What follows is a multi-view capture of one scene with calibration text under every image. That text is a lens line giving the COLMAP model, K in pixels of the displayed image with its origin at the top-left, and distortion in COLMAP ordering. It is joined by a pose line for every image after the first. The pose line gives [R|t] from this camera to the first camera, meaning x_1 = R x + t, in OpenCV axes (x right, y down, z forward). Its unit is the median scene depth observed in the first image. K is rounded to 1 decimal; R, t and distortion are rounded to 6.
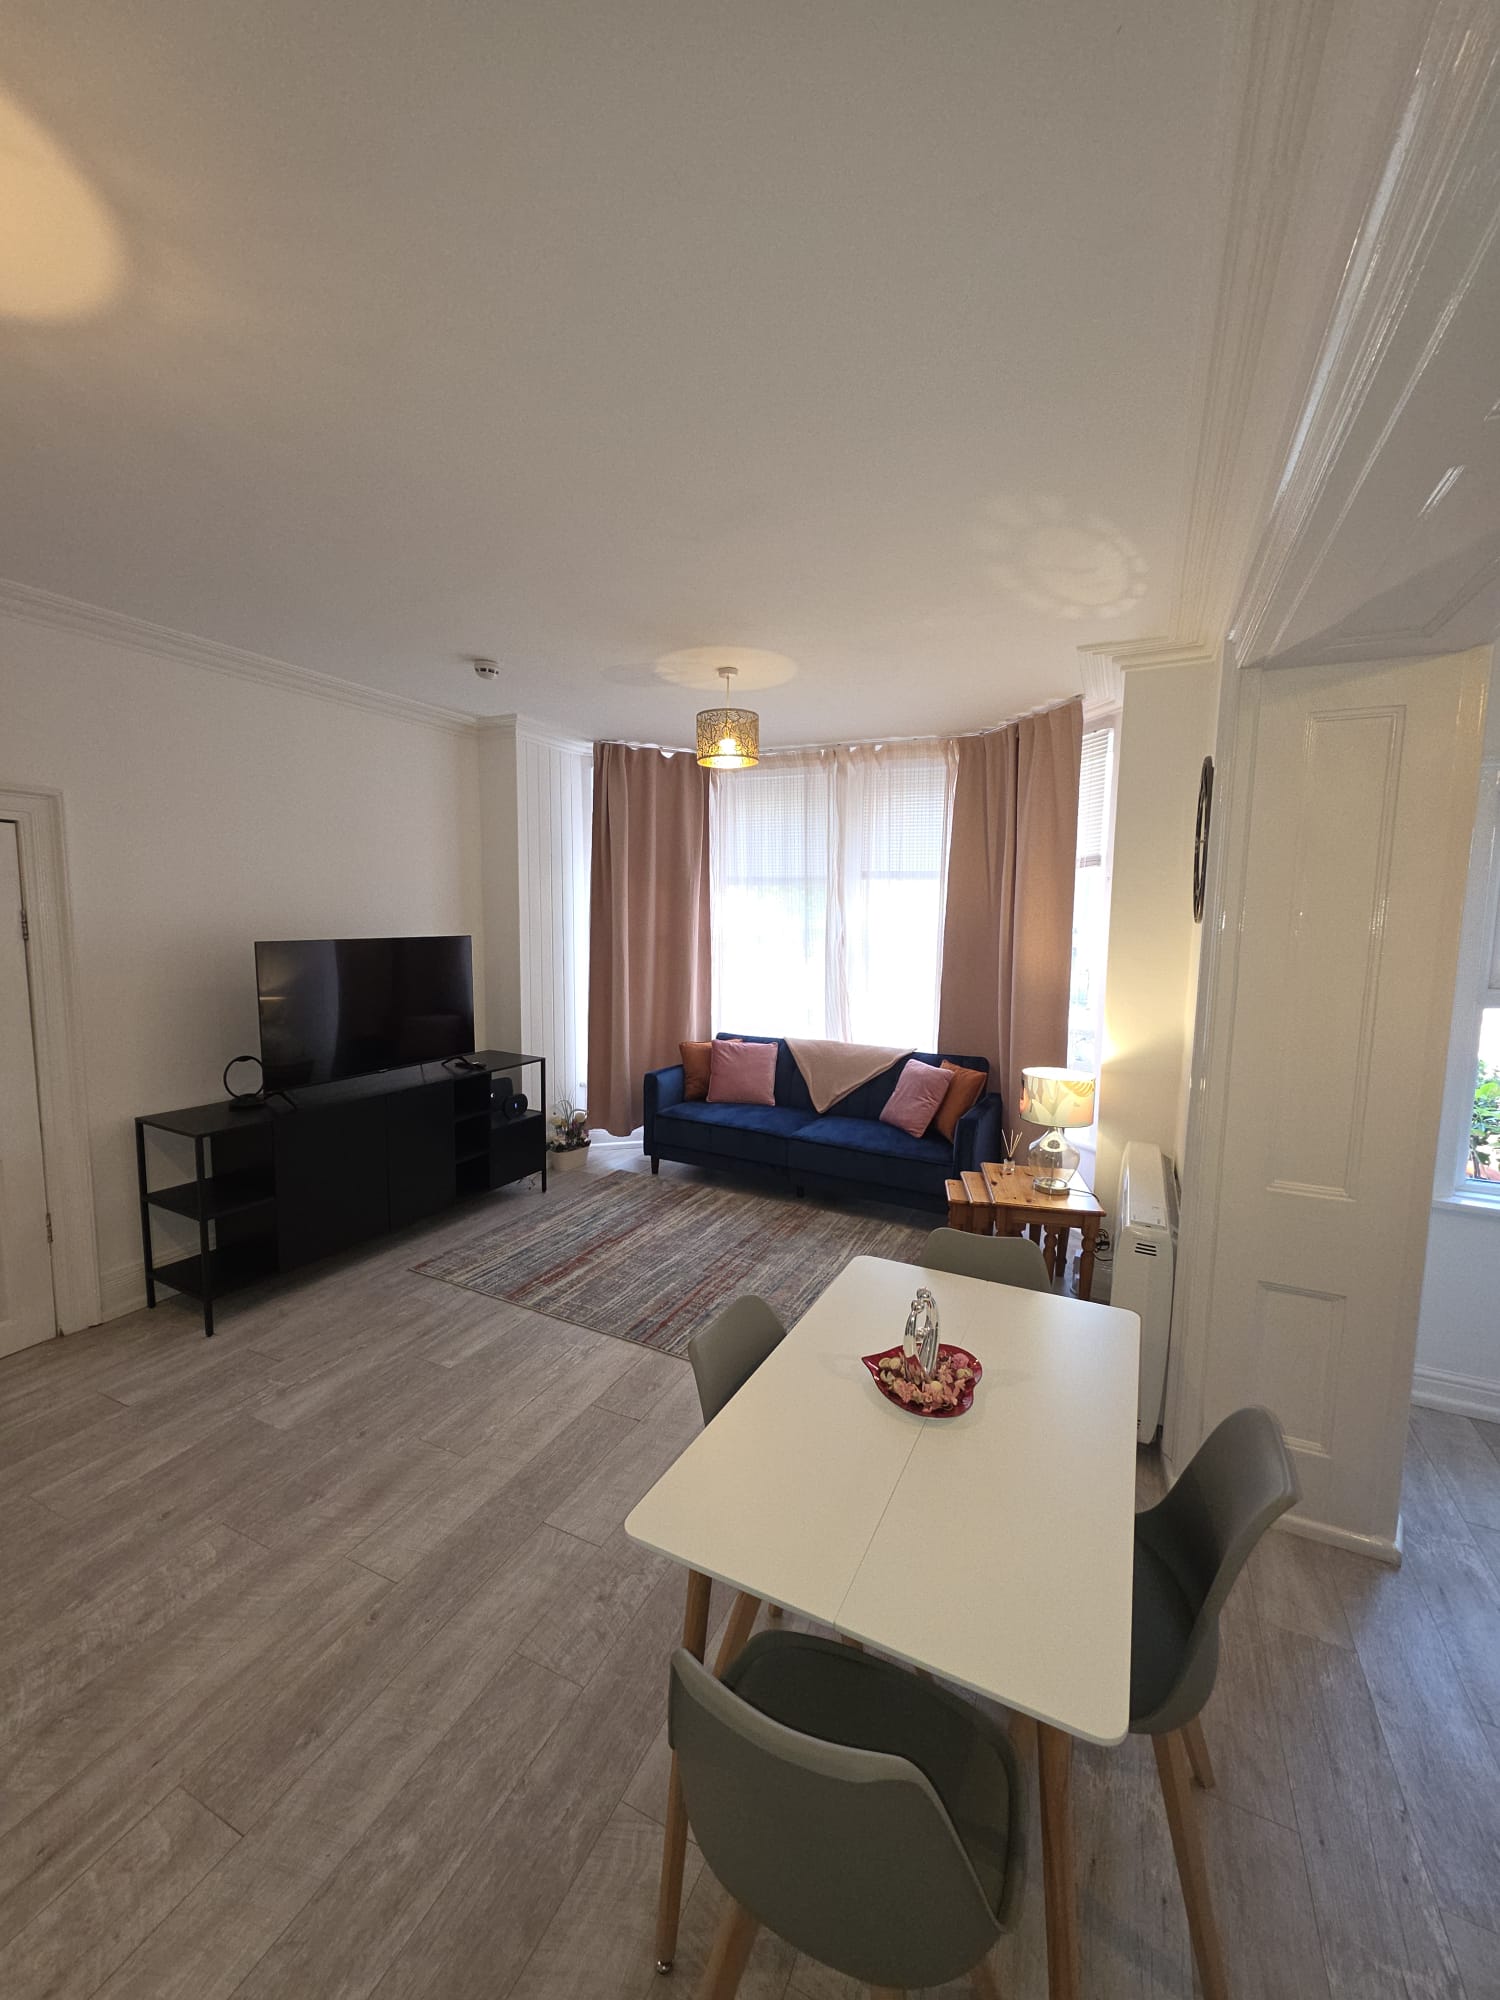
lens RADIAL K [[793.7, 0, 755.4], [0, 793.7, 995.0], [0, 0, 1]] dist [0.003603, -0.000162]
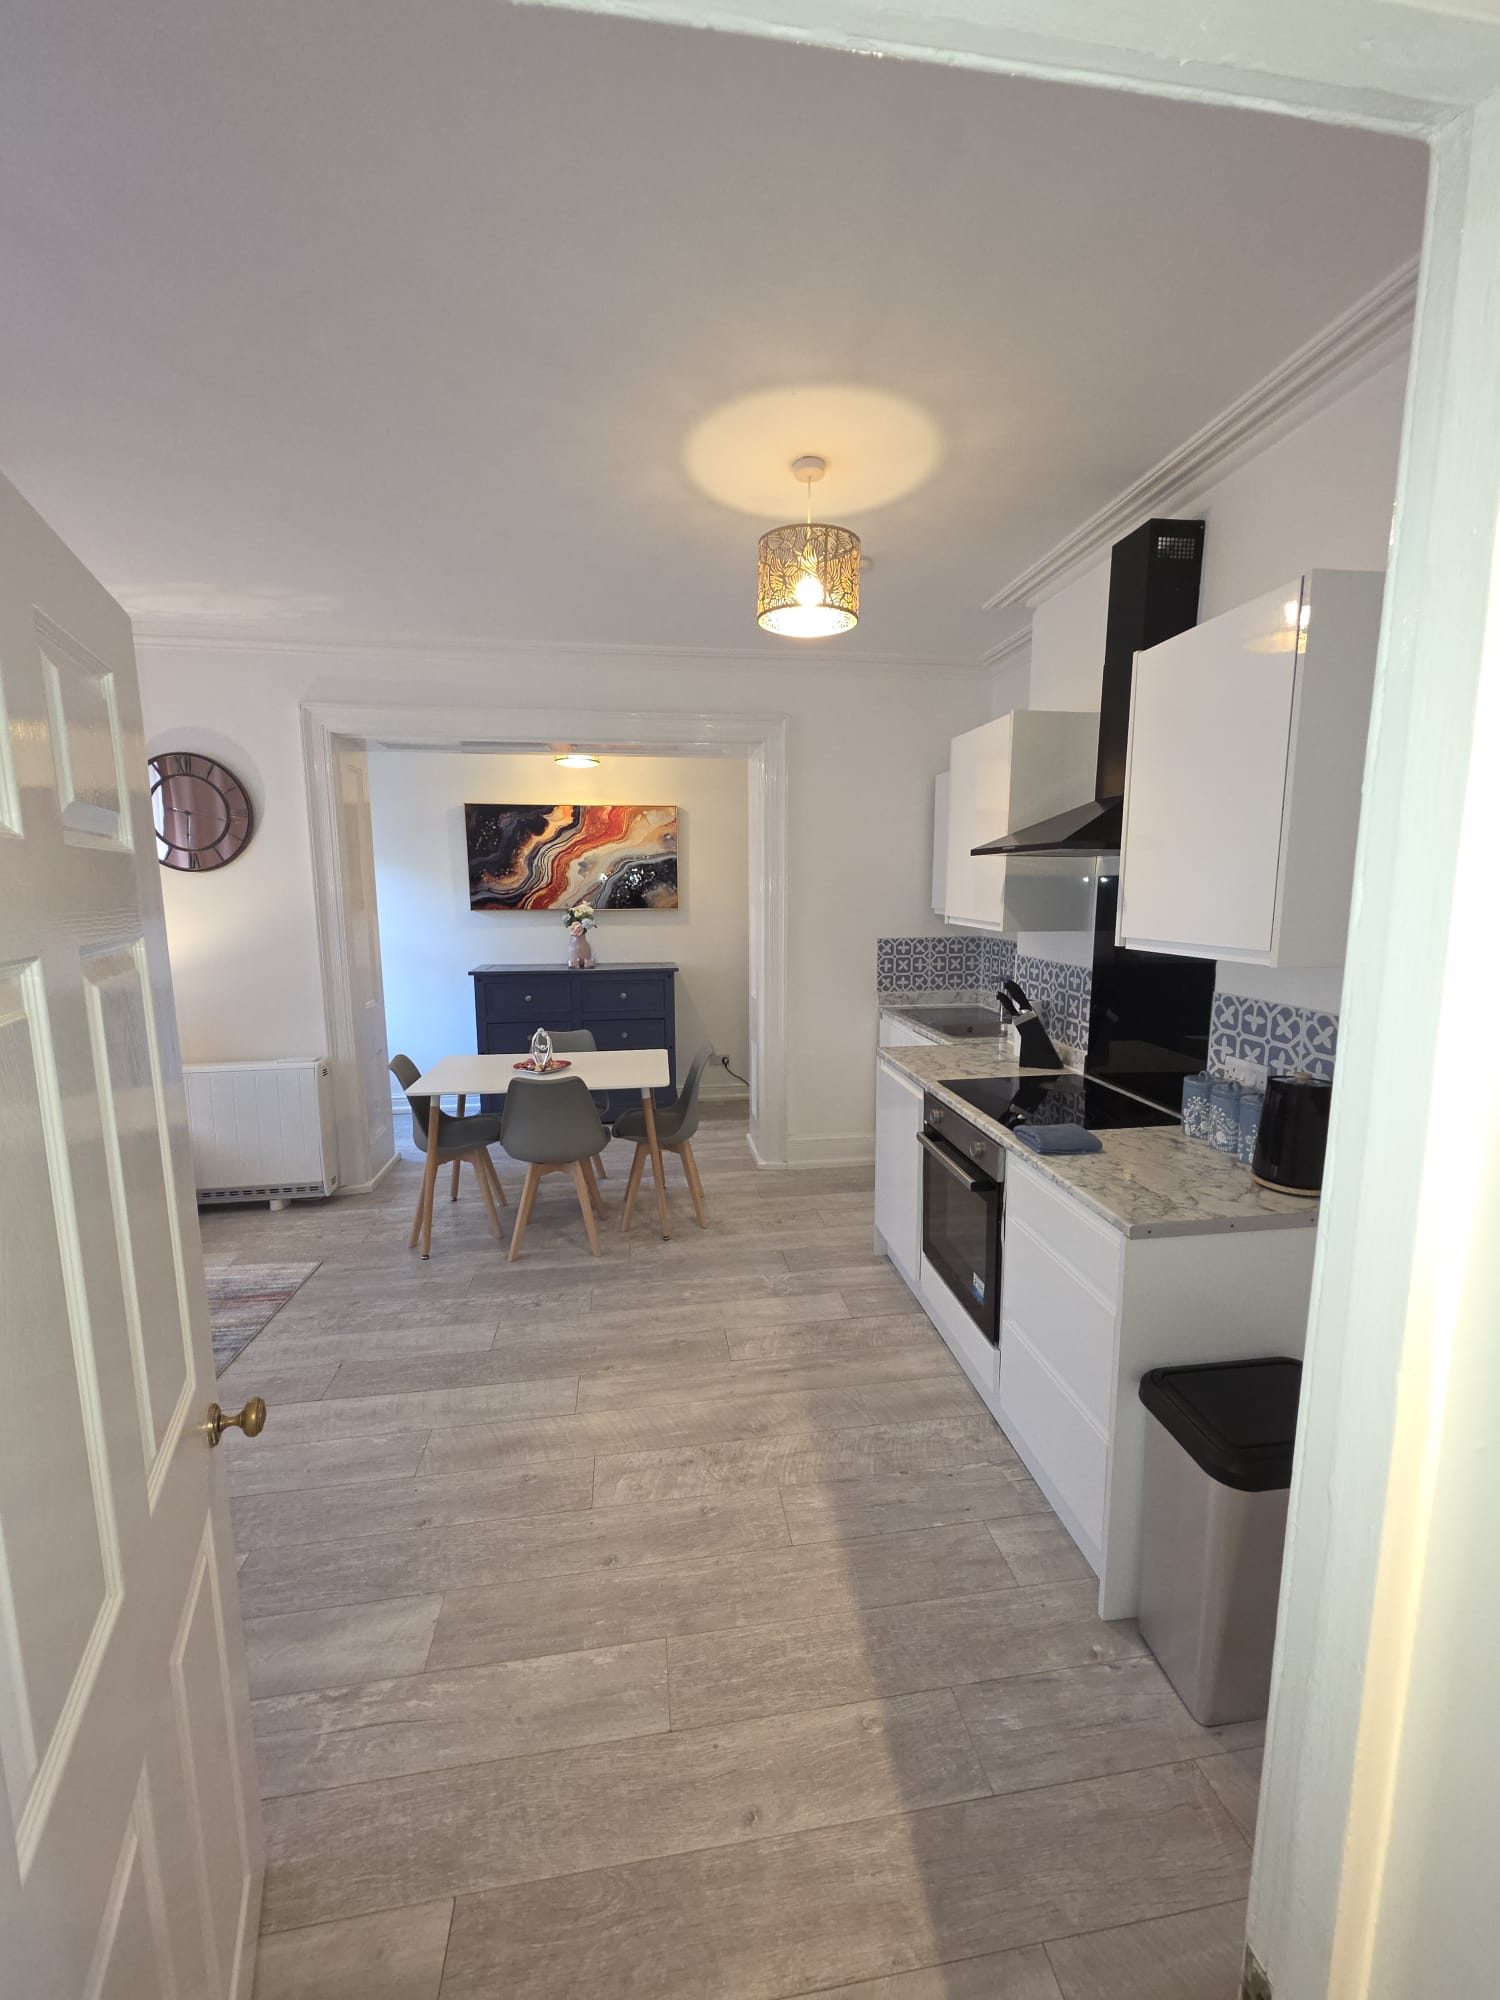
lens RADIAL K [[793.7, 0, 755.4], [0, 793.7, 995.0], [0, 0, 1]] dist [0.003603, -0.000162]
pose [[-0.555389, -0.131777, 0.821083, -1.755281], [0.083660, 0.973502, 0.212828, -0.142828], [-0.827372, 0.186894, -0.529648, 1.457328]]
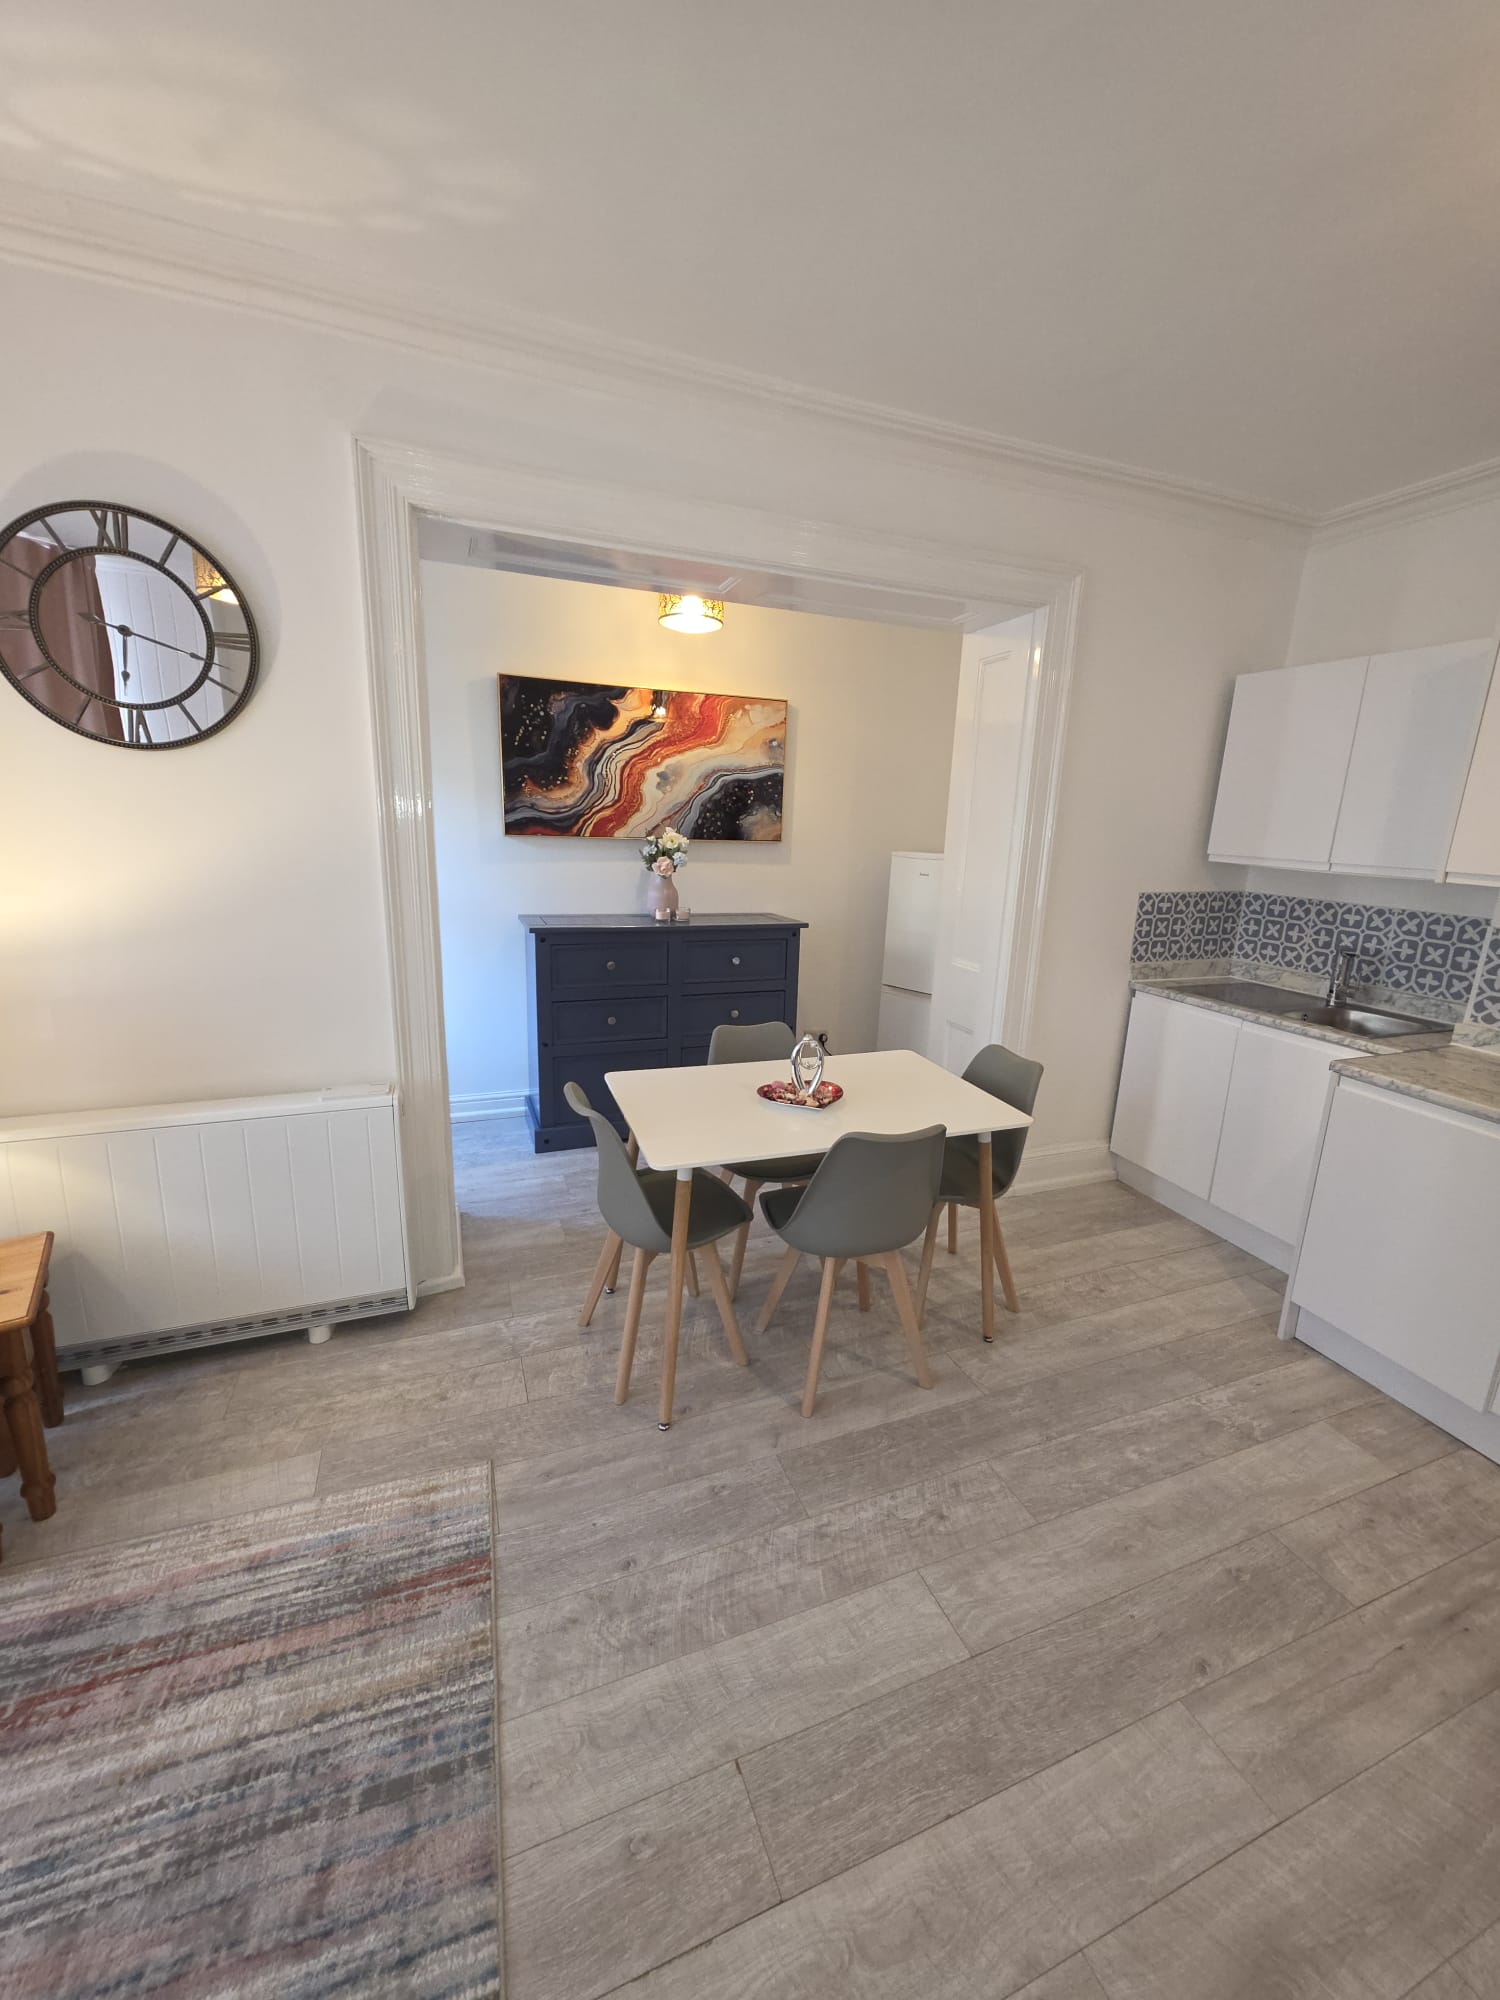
lens RADIAL K [[793.7, 0, 755.4], [0, 793.7, 995.0], [0, 0, 1]] dist [0.003603, -0.000162]
pose [[-0.725488, -0.194042, 0.660314, -0.573070], [0.027175, 0.950607, 0.309206, -0.131969], [-0.687698, 0.242269, -0.684381, 1.761725]]
